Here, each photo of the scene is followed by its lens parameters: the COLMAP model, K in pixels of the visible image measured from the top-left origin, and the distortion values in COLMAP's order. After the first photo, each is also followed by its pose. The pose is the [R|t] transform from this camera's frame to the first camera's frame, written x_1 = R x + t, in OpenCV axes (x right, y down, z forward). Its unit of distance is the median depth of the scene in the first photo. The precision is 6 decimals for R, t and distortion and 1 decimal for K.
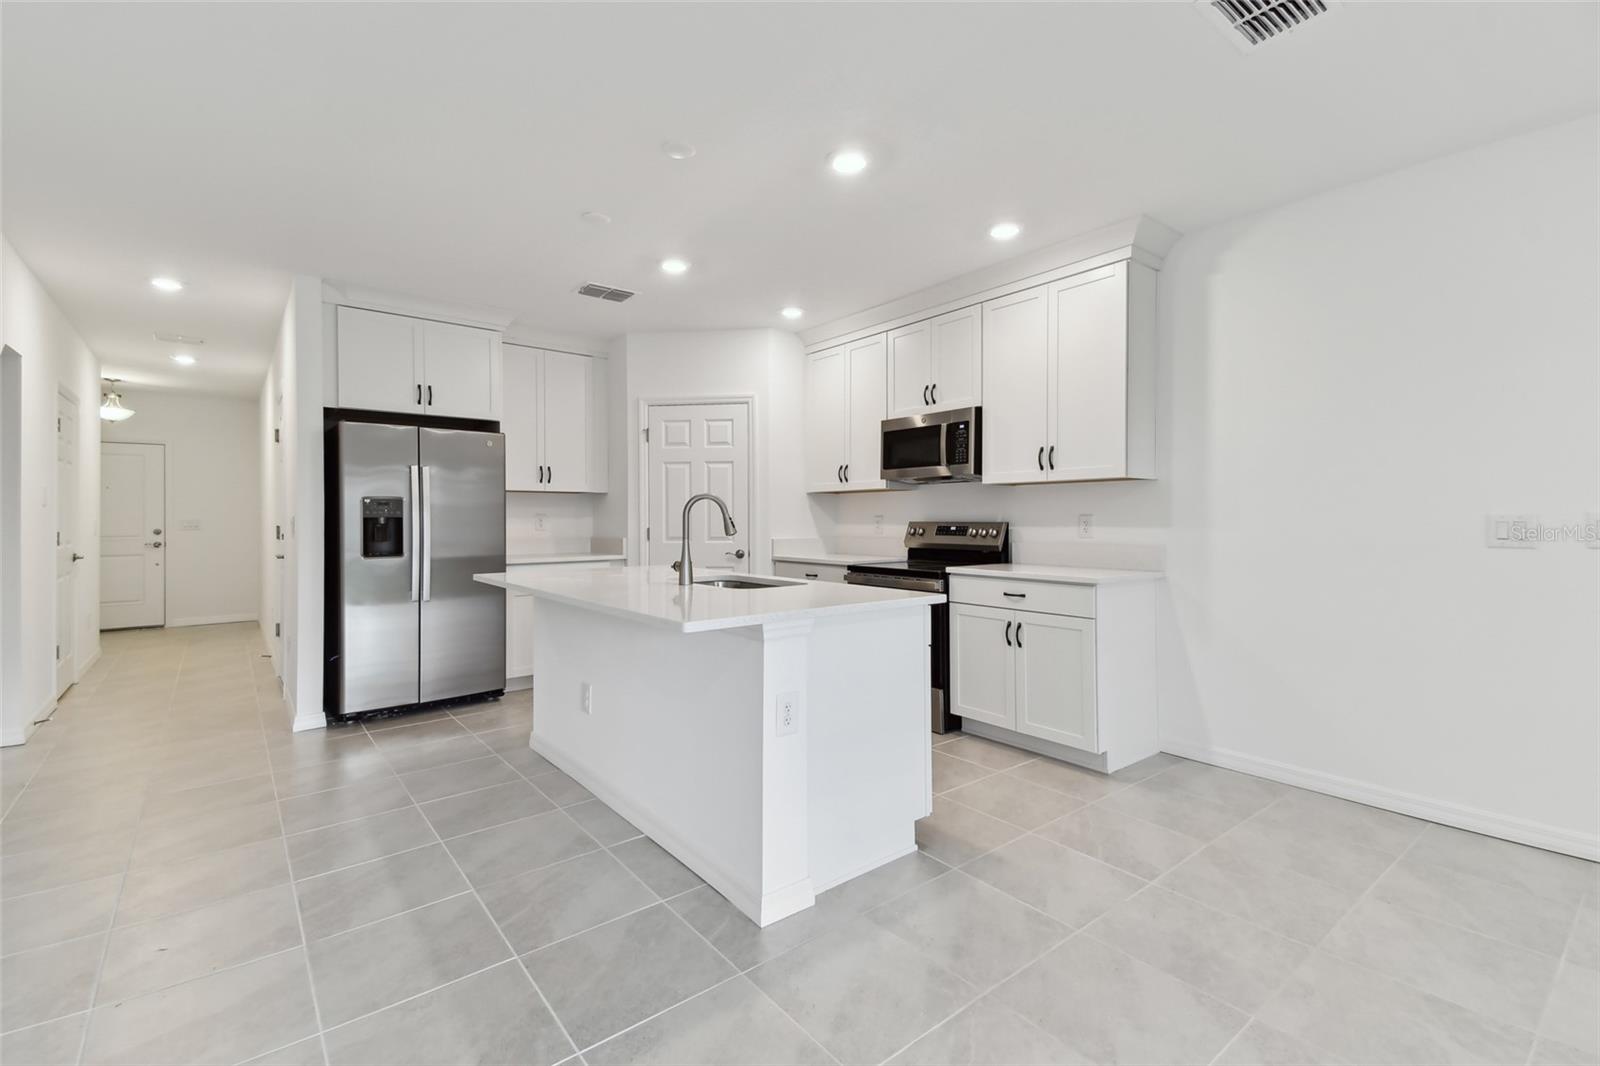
lens RADIAL K [[696.8, 0, 789.3], [0, 696.8, 517.1], [0, 0, 1]] dist [0.043348, -0.007871]
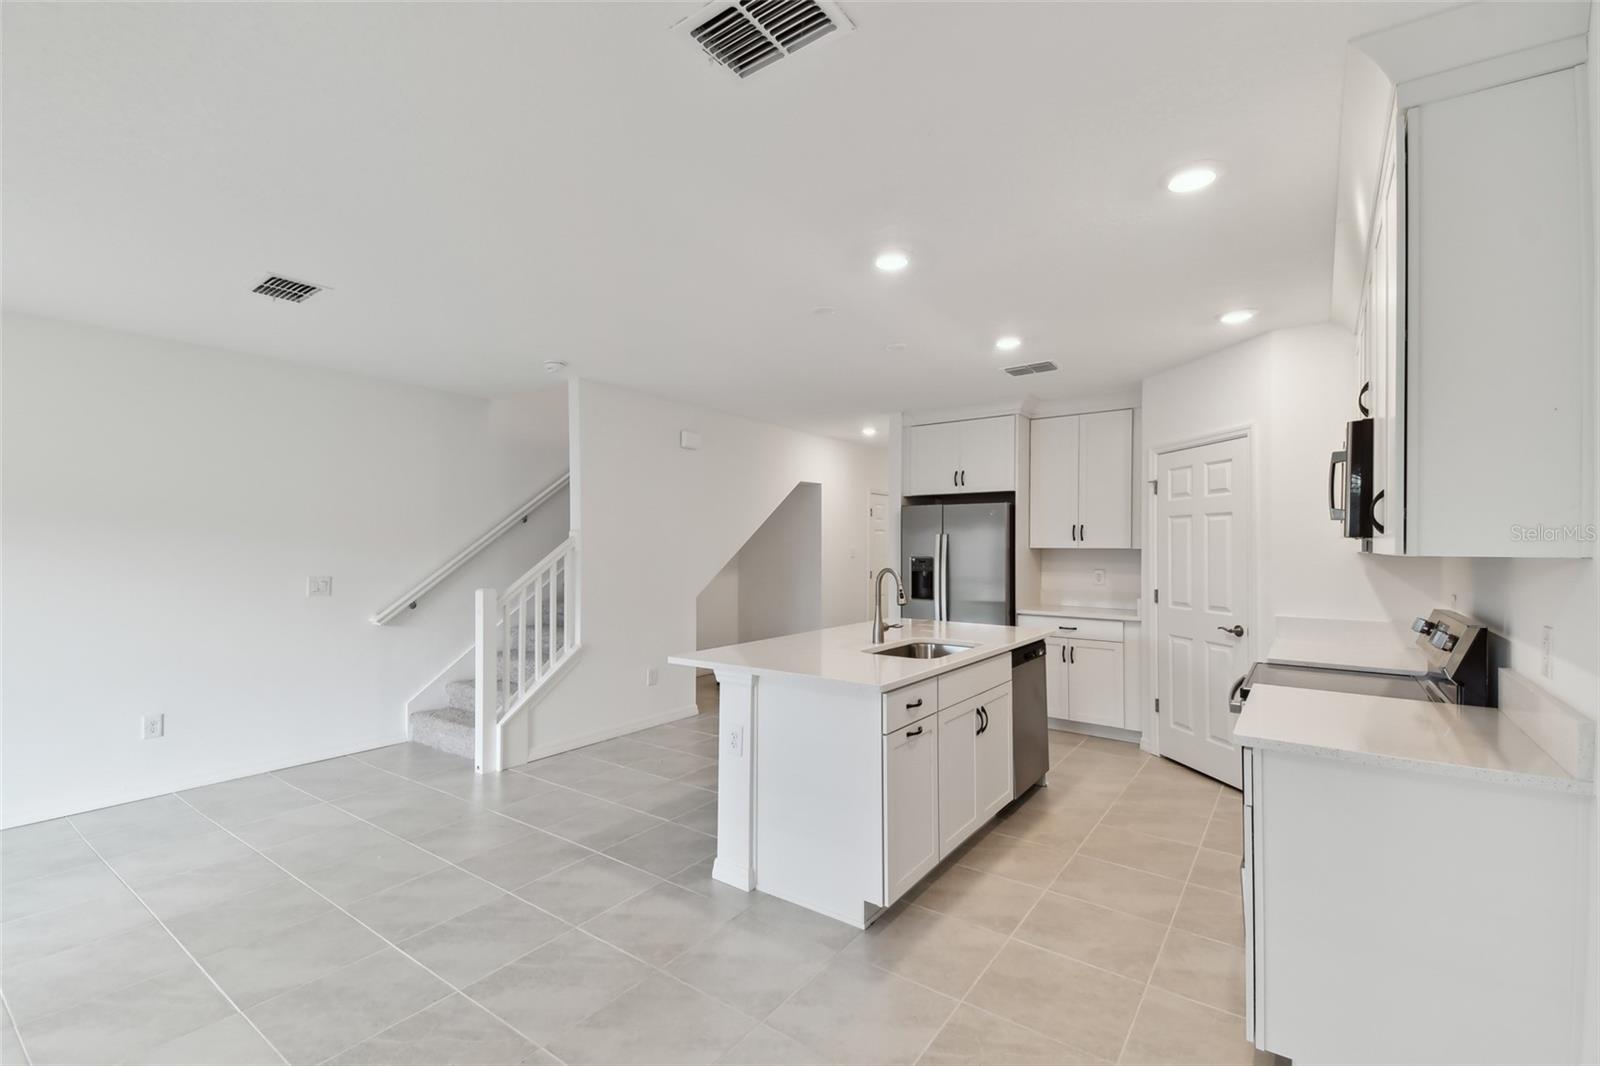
lens RADIAL K [[696.8, 0, 783.6], [0, 696.8, 535.4], [0, 0, 1]] dist [0.043348, -0.007871]
pose [[0.263212, -0.014900, -0.964623, 0.699128], [0.000049, 0.999881, -0.015431, -0.051455], [0.964738, 0.004014, 0.263182, 0.373566]]
